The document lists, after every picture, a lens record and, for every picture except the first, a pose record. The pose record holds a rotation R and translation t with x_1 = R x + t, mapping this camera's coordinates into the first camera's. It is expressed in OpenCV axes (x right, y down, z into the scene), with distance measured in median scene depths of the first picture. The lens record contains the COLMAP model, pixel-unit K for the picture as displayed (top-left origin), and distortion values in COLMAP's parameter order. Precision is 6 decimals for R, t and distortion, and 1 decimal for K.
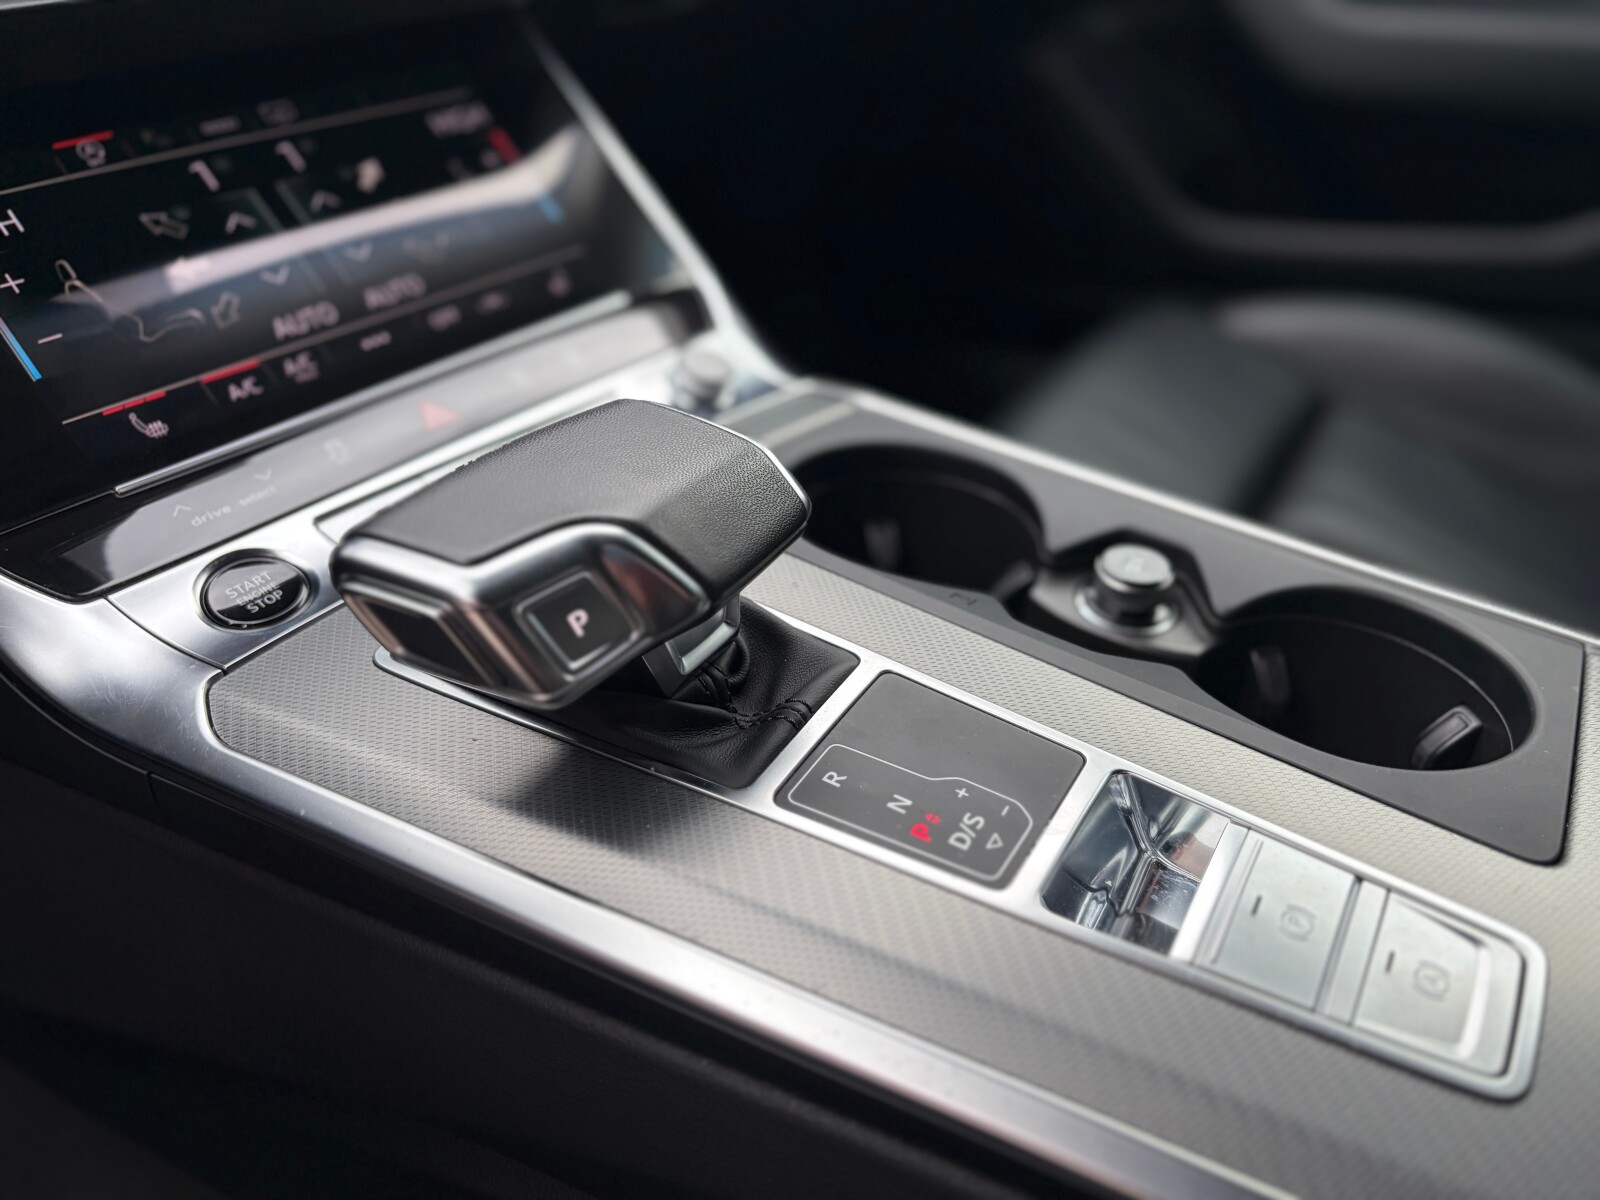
lens RADIAL K [[1208.1, 0, 790.3], [0, 1208.1, 617.5], [0, 0, 1]] dist [0.033617, -0.046879]
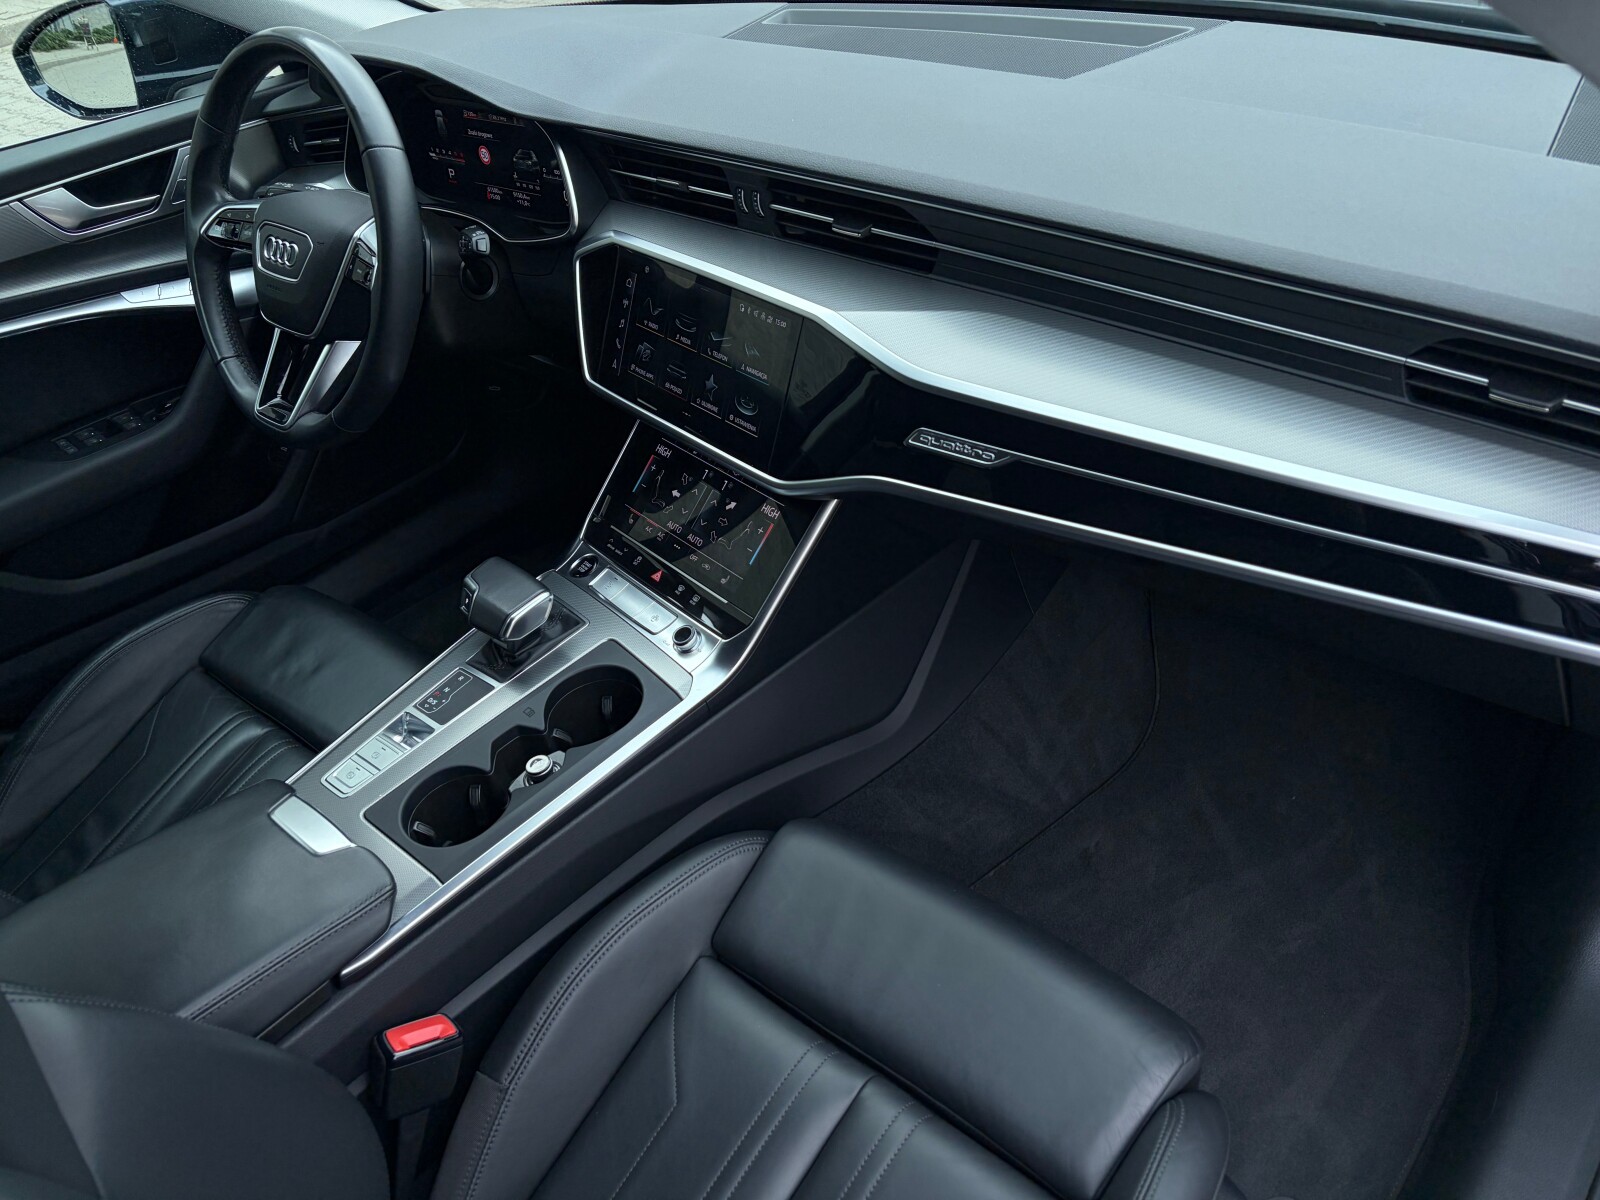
lens RADIAL K [[1150.0, 0, 805.1], [0, 1150.0, 614.7], [0, 0, 1]] dist [0.016879, -0.014842]
pose [[-0.167023, 0.640001, -0.750002, 2.000186], [-0.442036, 0.631345, 0.637187, -2.273437], [0.881310, 0.437952, 0.177454, 0.971623]]
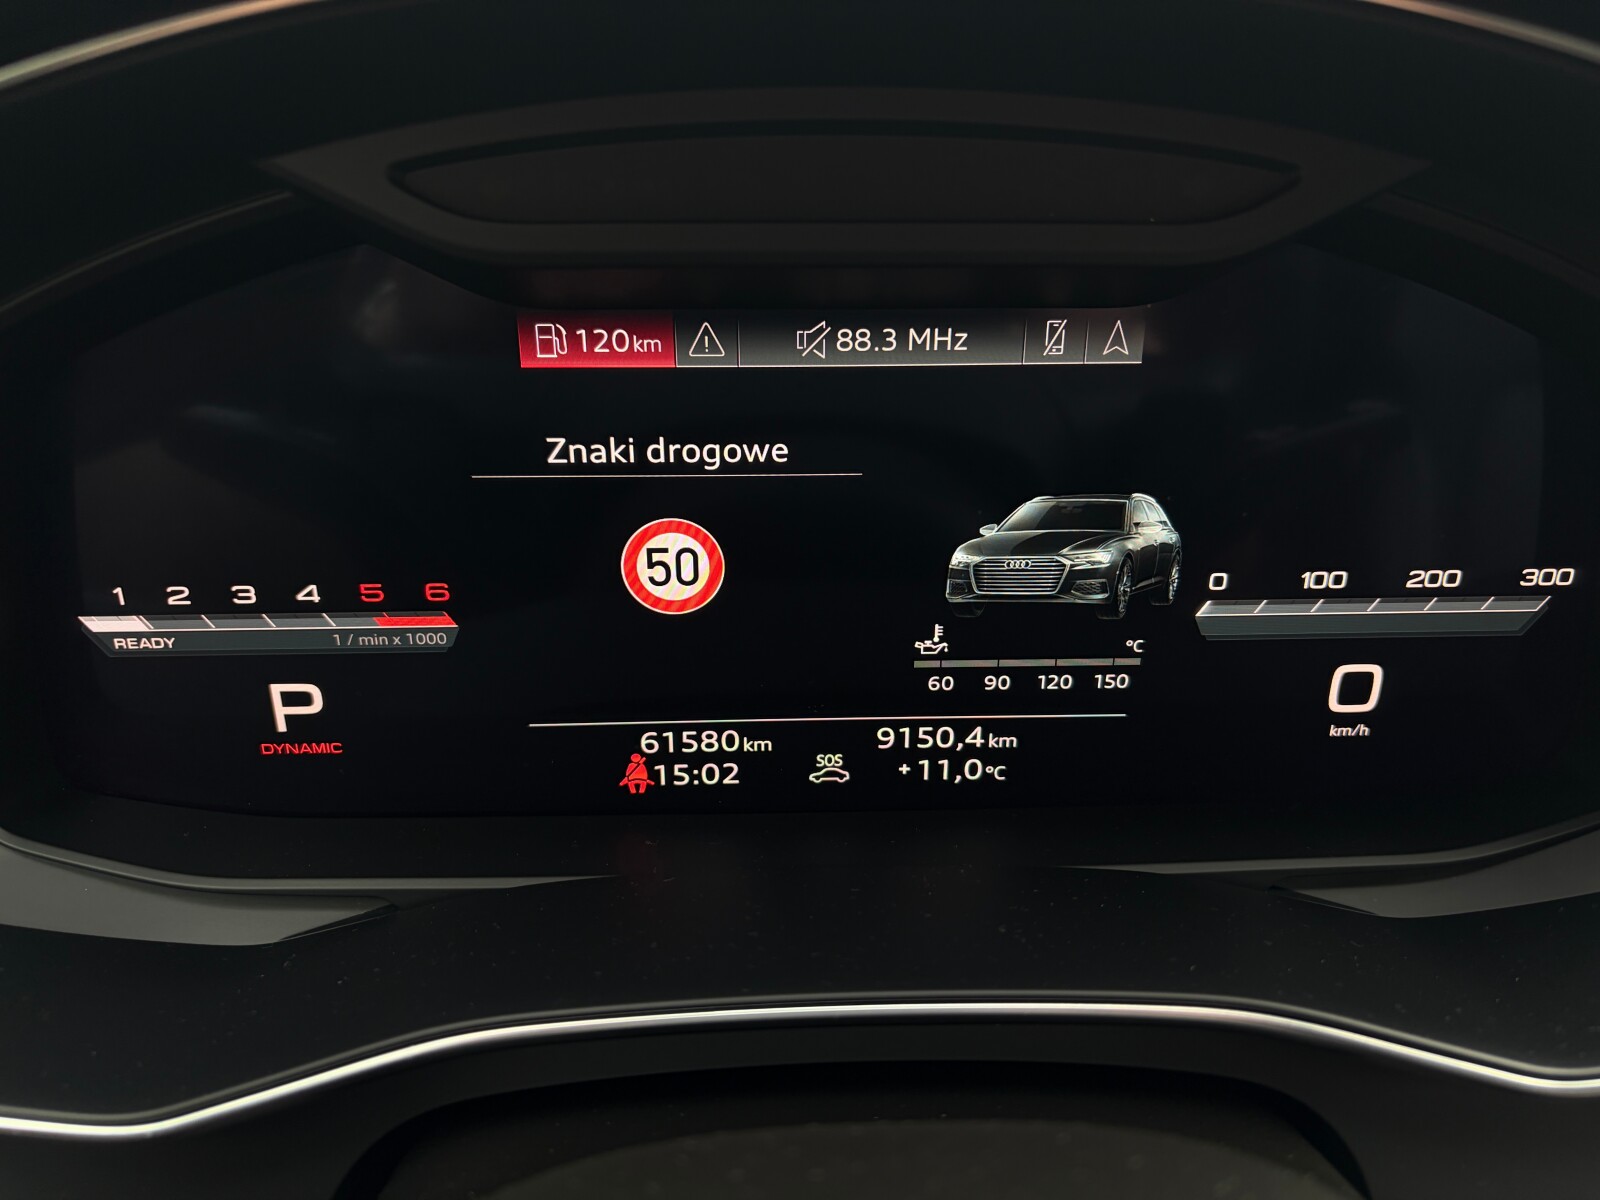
lens RADIAL K [[1208.1, 0, 784.6], [0, 1208.1, 590.3], [0, 0, 1]] dist [0.033617, -0.046879]
pose [[0.544033, 0.388311, -0.743803, -0.969626], [-0.473948, 0.873720, 0.109481, -0.511053], [0.692389, 0.292963, 0.659372, -0.292302]]
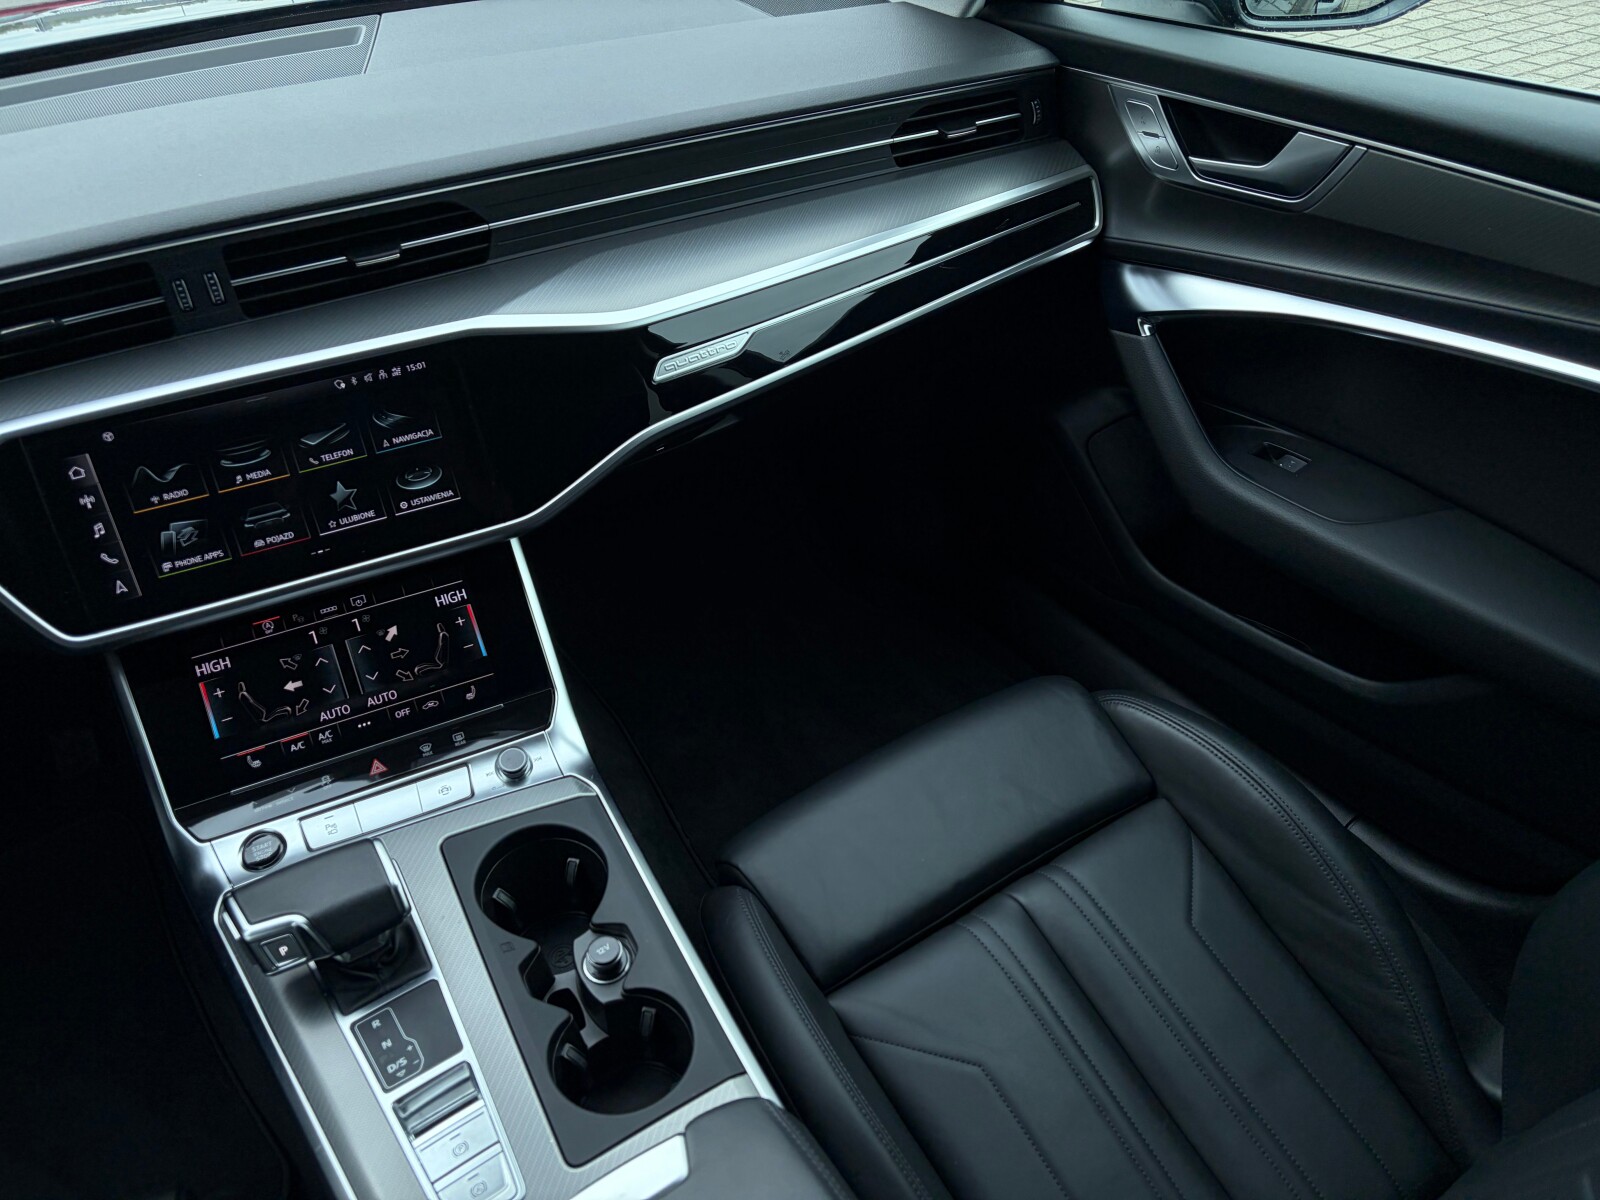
lens RADIAL K [[1208.1, 0, 804.0], [0, 1208.1, 609.1], [0, 0, 1]] dist [0.033617, -0.046879]
pose [[0.899465, 0.257303, -0.353211, 1.253918], [-0.217565, 0.964655, 0.148682, -1.059150], [0.378983, -0.056888, 0.923653, -0.822219]]
